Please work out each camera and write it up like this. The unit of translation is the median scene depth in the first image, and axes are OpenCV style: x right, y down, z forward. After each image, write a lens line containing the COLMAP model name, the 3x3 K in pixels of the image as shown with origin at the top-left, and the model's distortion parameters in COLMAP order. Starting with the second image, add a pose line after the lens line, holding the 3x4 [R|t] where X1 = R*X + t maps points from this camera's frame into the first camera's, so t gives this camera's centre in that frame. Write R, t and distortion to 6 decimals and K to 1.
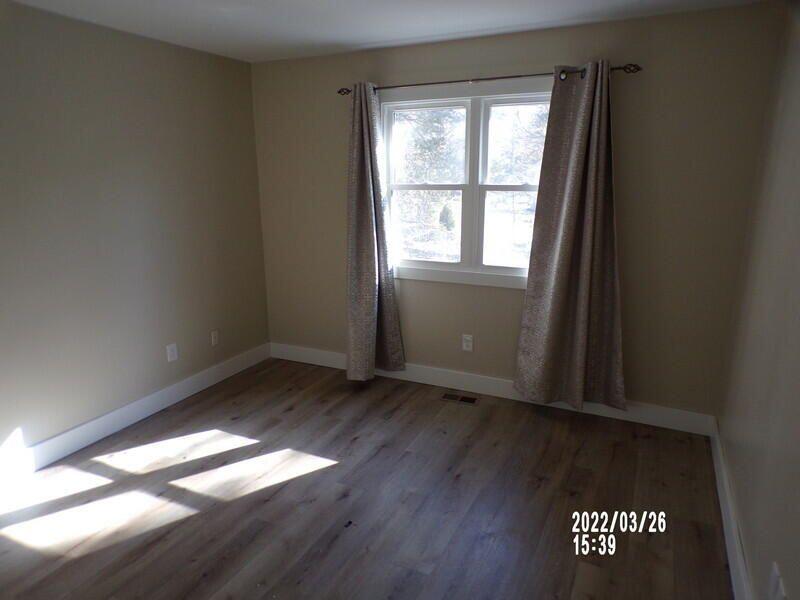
lens RADIAL K [[538.6, 0, 394.7], [0, 538.6, 312.7], [0, 0, 1]] dist [-0.048502, 0.067644]
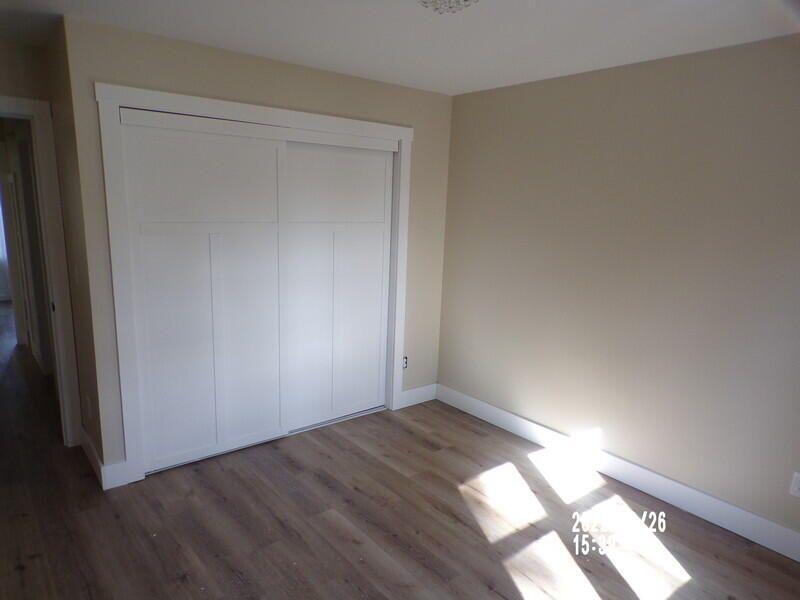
lens RADIAL K [[538.6, 0, 394.7], [0, 538.6, 312.7], [0, 0, 1]] dist [-0.048502, 0.067644]
pose [[-0.428847, 0.189148, -0.883354, 0.499911], [-0.259751, 0.910723, 0.321111, -0.290618], [0.865228, 0.367160, -0.341429, 0.971009]]
